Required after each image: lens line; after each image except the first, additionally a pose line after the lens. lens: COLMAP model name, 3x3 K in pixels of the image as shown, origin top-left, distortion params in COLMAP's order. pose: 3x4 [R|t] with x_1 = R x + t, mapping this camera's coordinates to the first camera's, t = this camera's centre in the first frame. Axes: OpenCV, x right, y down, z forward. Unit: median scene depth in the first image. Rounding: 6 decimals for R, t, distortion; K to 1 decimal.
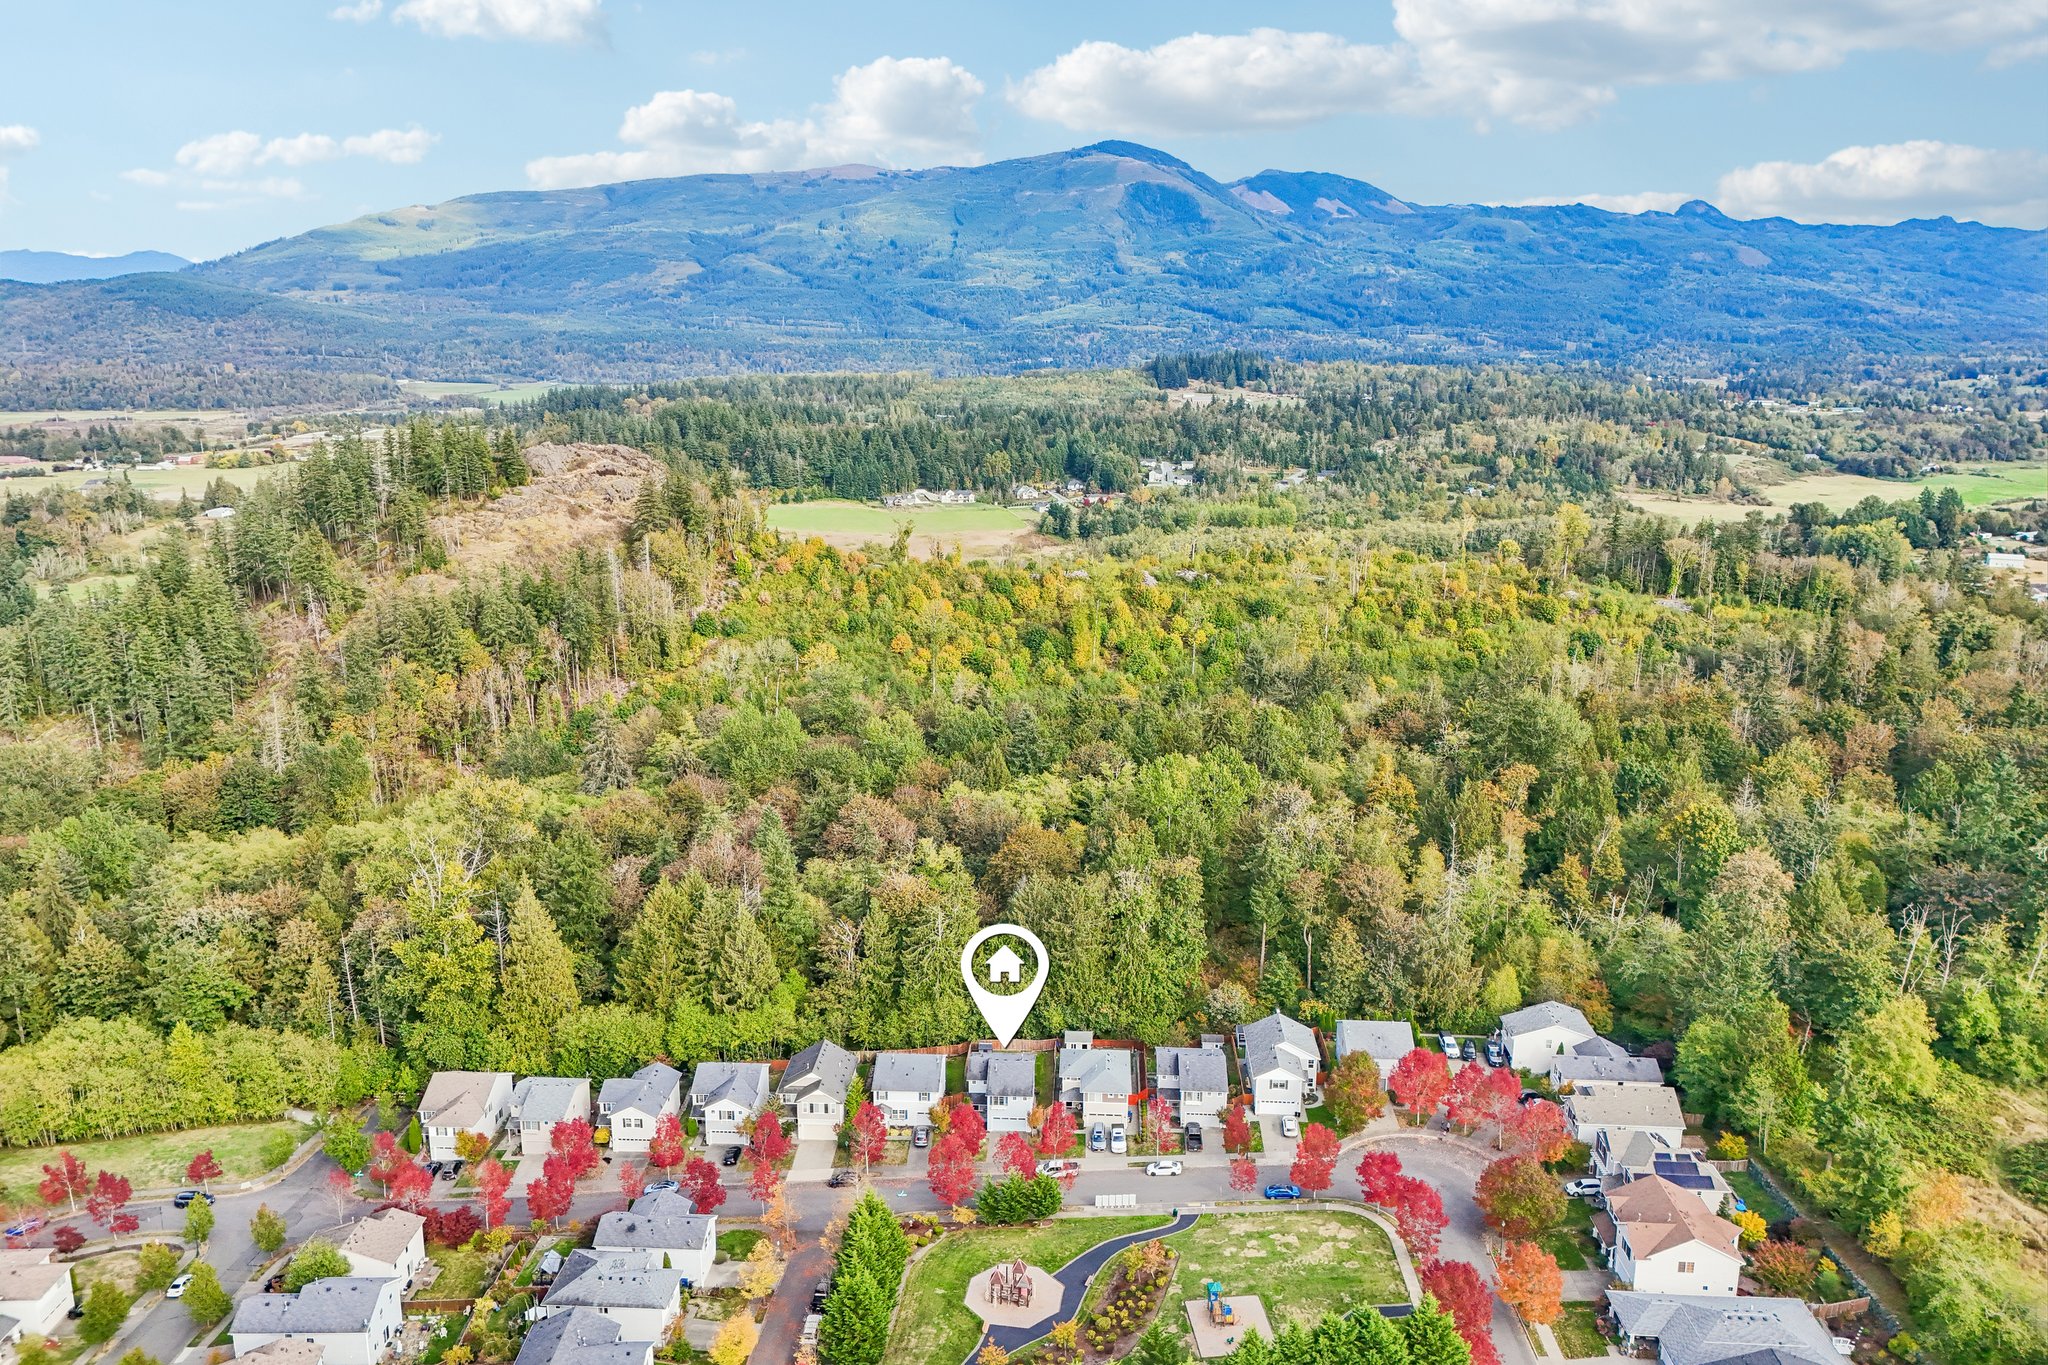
lens RADIAL K [[1499.3, 0, 1024.0], [0, 1499.3, 682.5], [0, 0, 1]] dist [0.084664, -0.105245]
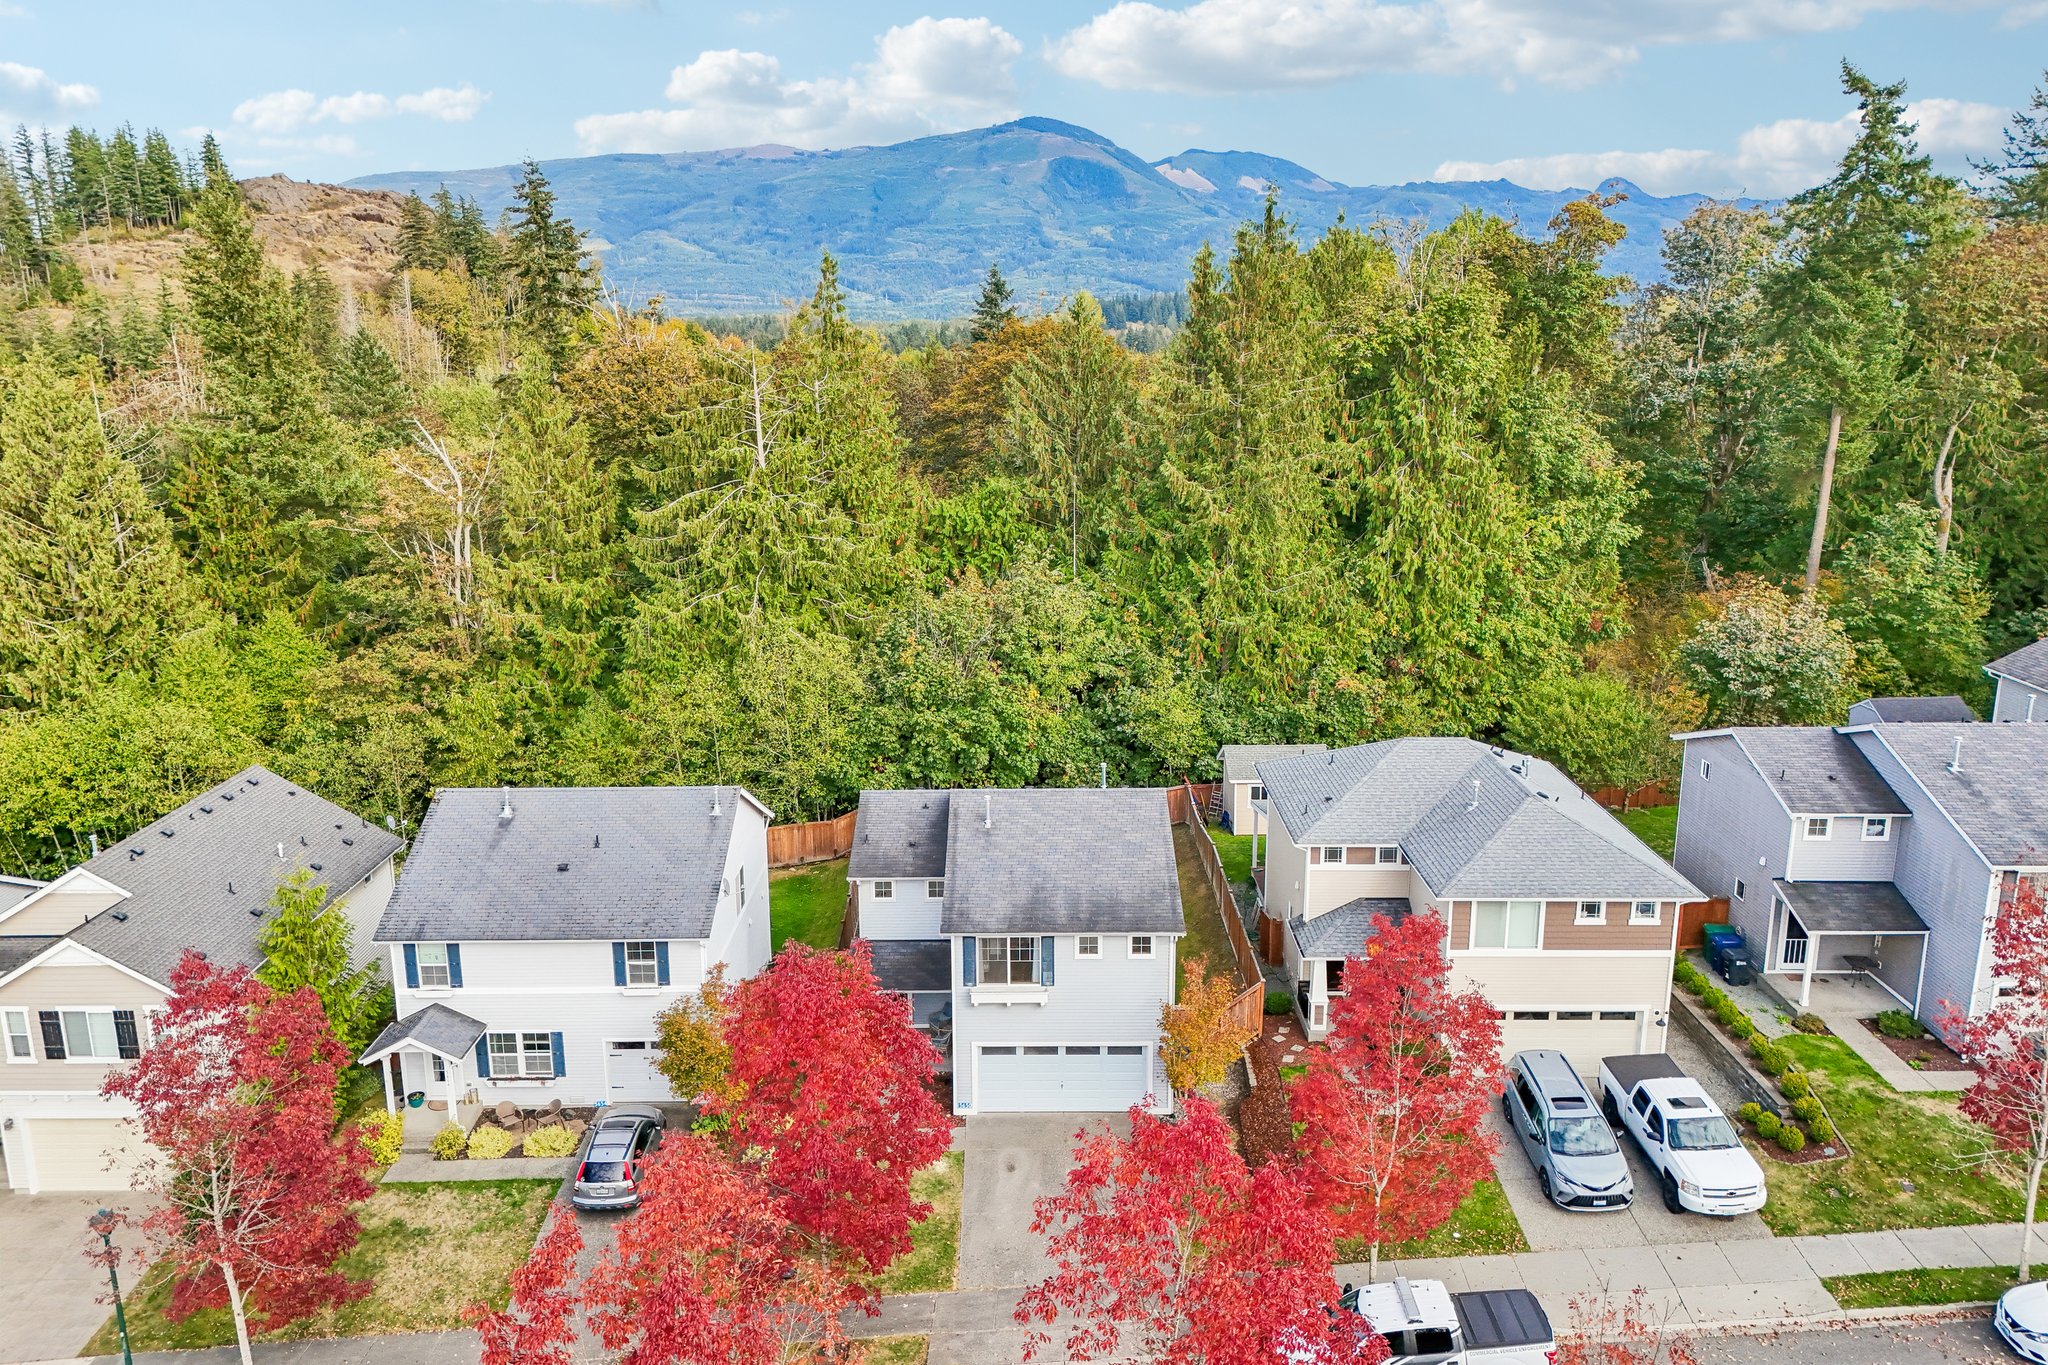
lens RADIAL K [[1499.3, 0, 1024.0], [0, 1499.3, 682.5], [0, 0, 1]] dist [0.084664, -0.105245]
pose [[0.998719, -0.024030, 0.044528, -0.009509], [0.023954, 0.999711, 0.002260, 0.101695], [-0.044569, -0.001190, 0.999006, 0.339997]]
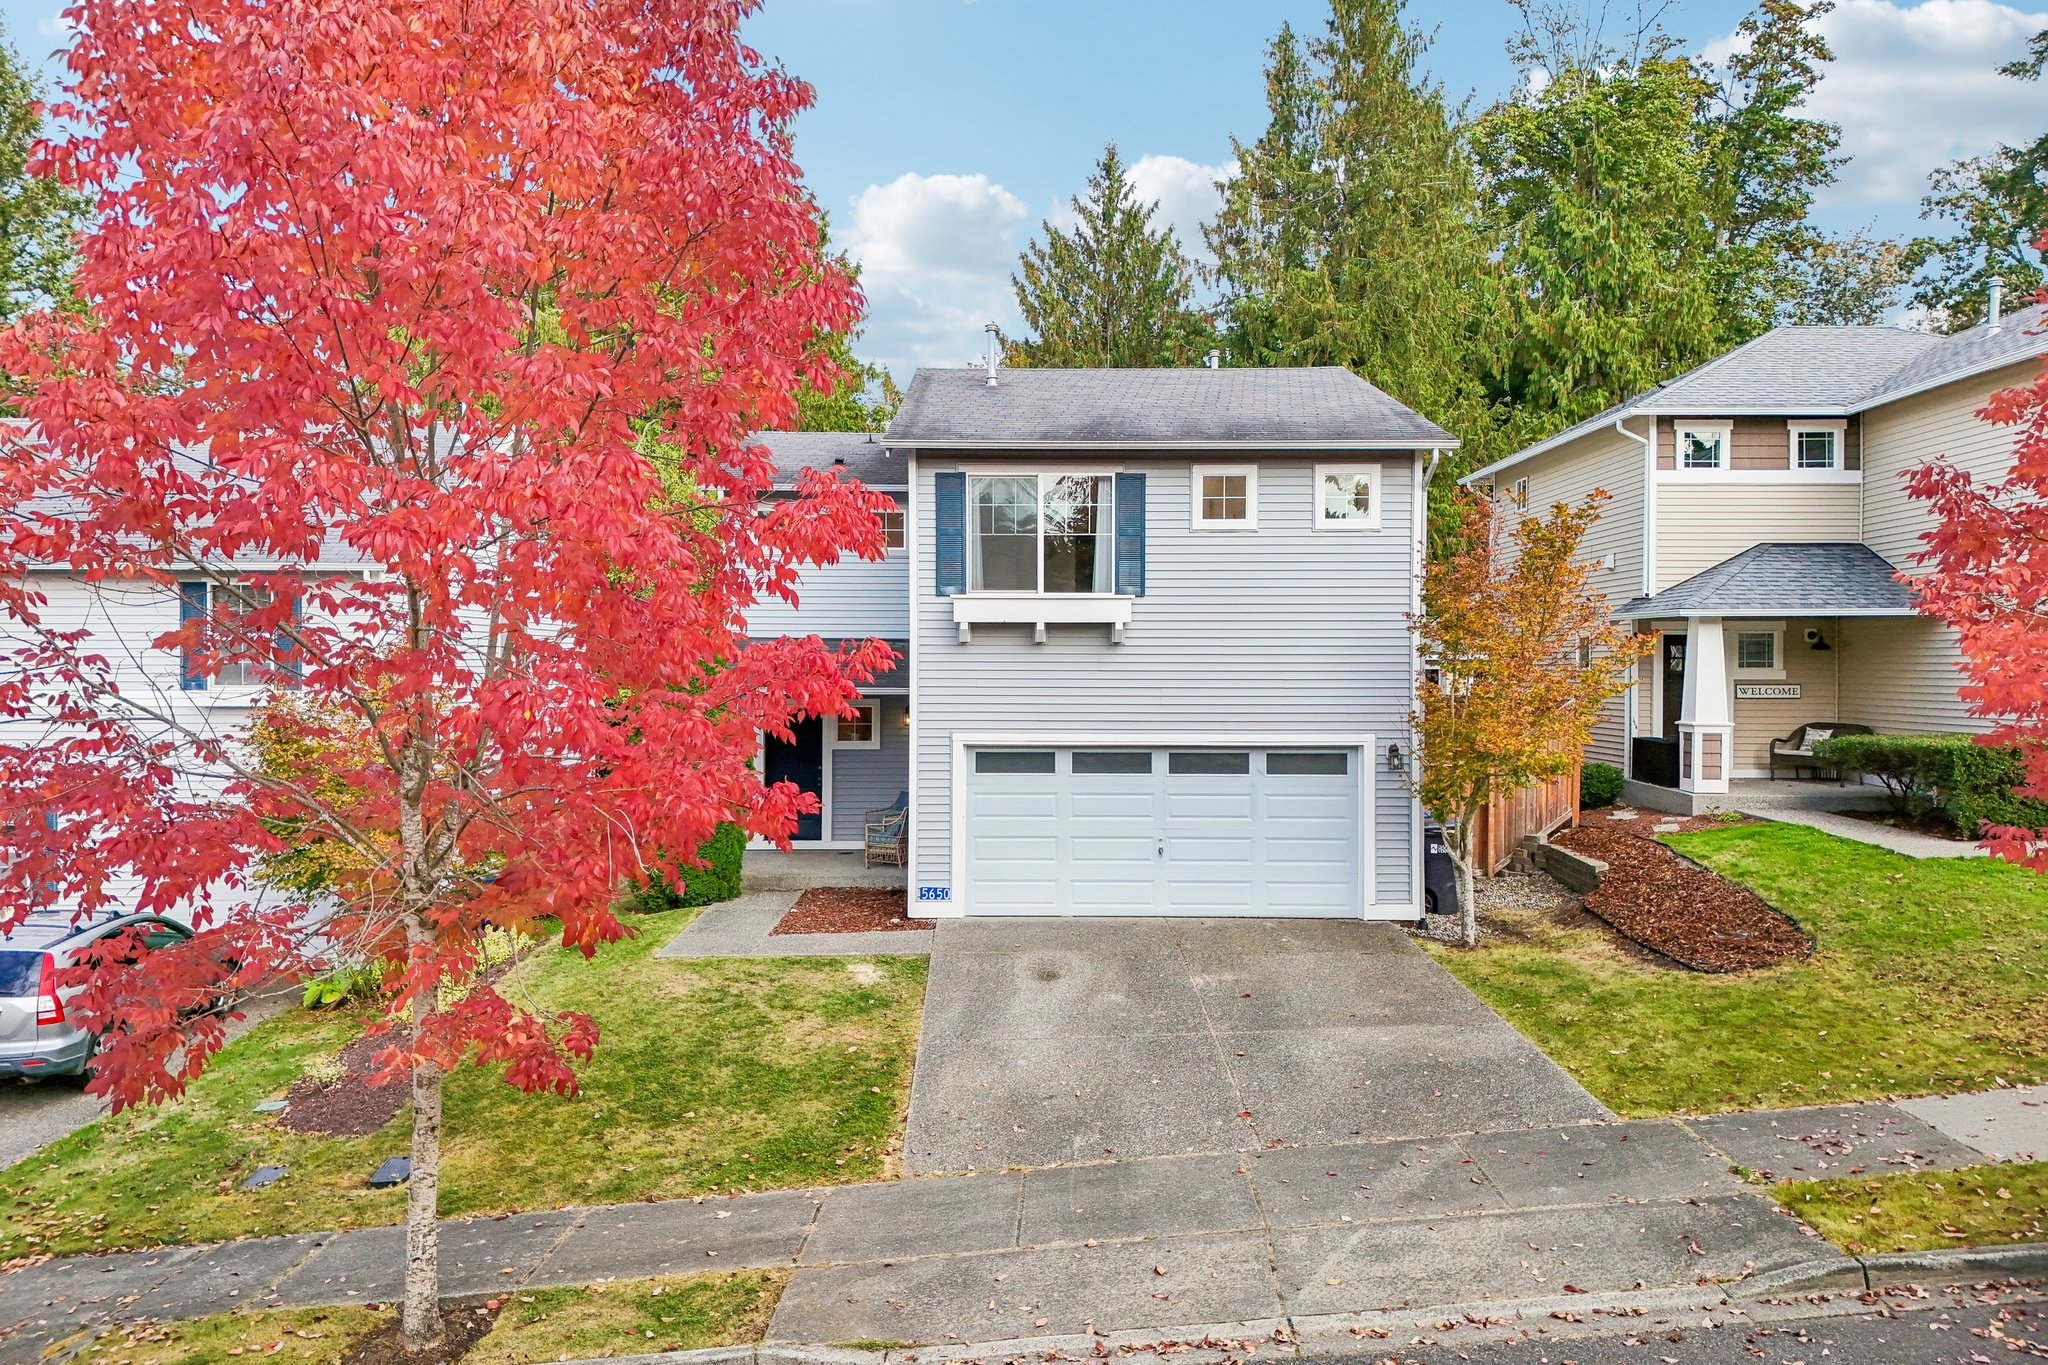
lens RADIAL K [[1499.3, 0, 1024.0], [0, 1499.3, 682.5], [0, 0, 1]] dist [0.084664, -0.105245]
pose [[0.998466, -0.004197, 0.055200, -0.009440], [0.016579, 0.974028, -0.225821, 0.128967], [-0.052819, 0.226389, 0.972604, 0.388896]]
